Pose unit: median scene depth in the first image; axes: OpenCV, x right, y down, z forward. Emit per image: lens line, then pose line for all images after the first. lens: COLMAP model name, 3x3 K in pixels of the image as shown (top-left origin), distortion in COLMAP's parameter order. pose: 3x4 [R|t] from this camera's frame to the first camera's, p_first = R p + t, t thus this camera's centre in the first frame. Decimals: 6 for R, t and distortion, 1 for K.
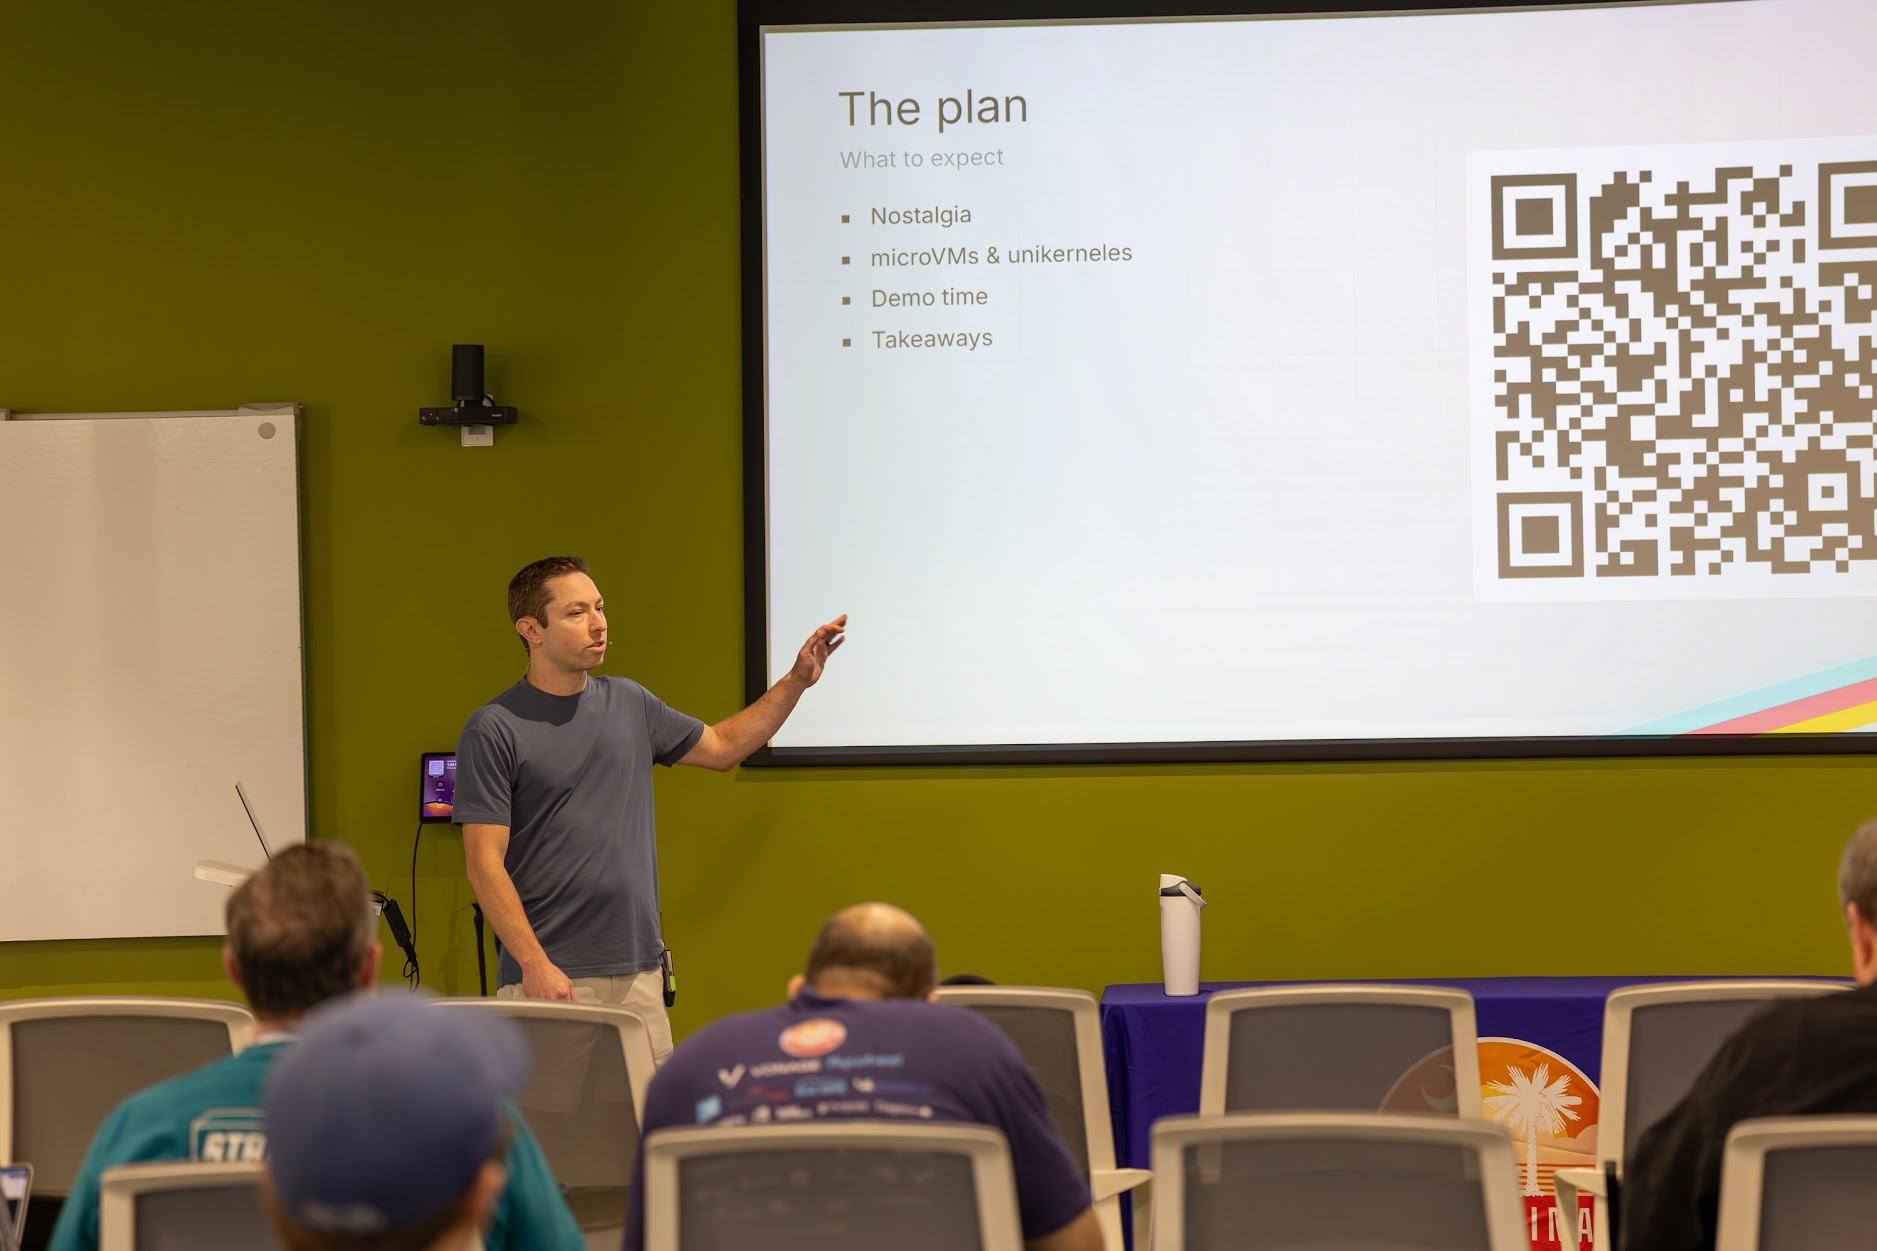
lens RADIAL K [[5517.3, 0, 933.7], [0, 5517.3, 627.8], [0, 0, 1]] dist [-0.052307, 0.000000]
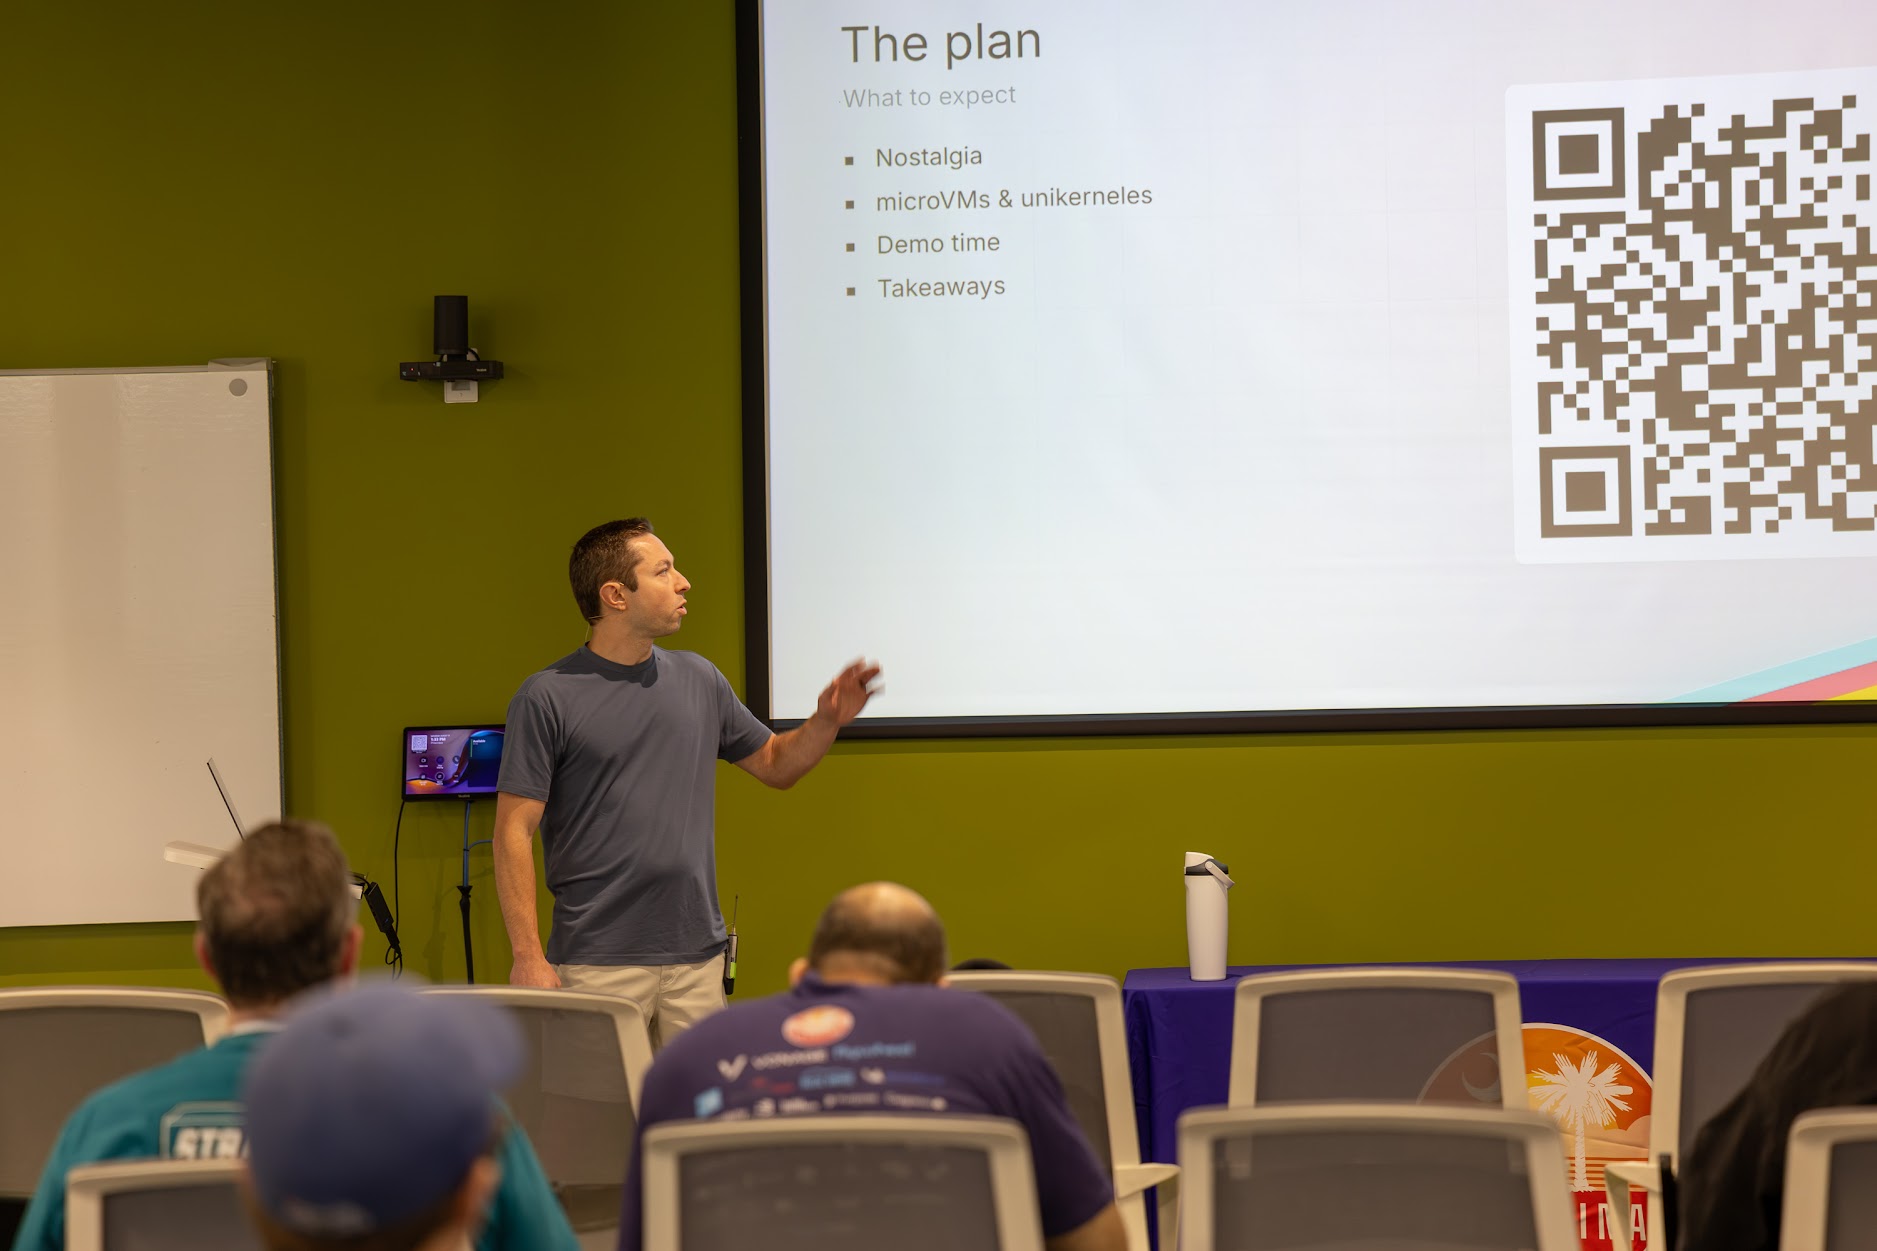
lens RADIAL K [[5517.3, 0, 865.7], [0, 5517.3, 636.9], [0, 0, 1]] dist [-0.052307, 0.000000]
pose [[0.999962, -0.003726, -0.007832, -0.006139], [0.003753, 0.999987, 0.003457, 0.004368], [0.007819, -0.003486, 0.999963, 0.054646]]
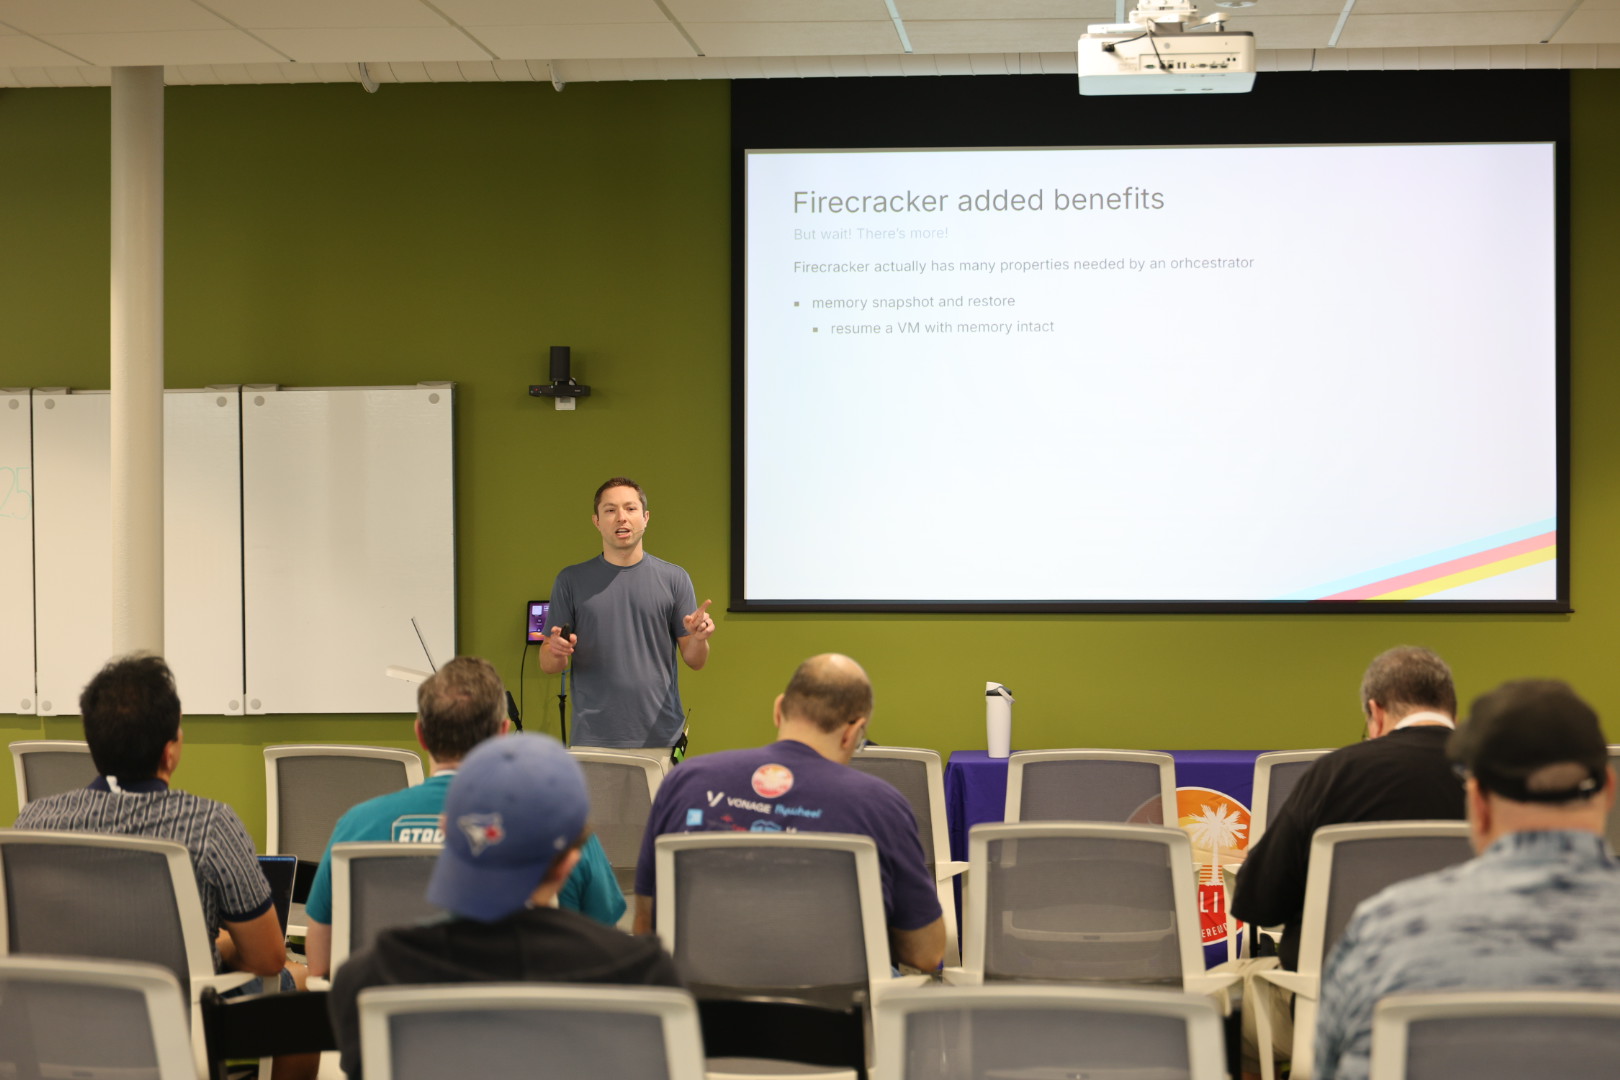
lens RADIAL K [[3749.5, 0, 800.2], [0, 3749.5, 577.8], [0, 0, 1]] dist [-0.053815, 0.000000]
pose [[0.999793, 0.013690, -0.015030, 0.002764], [-0.013490, 0.999821, 0.013286, 0.000514], [0.015209, -0.013080, 0.999799, -0.092260]]
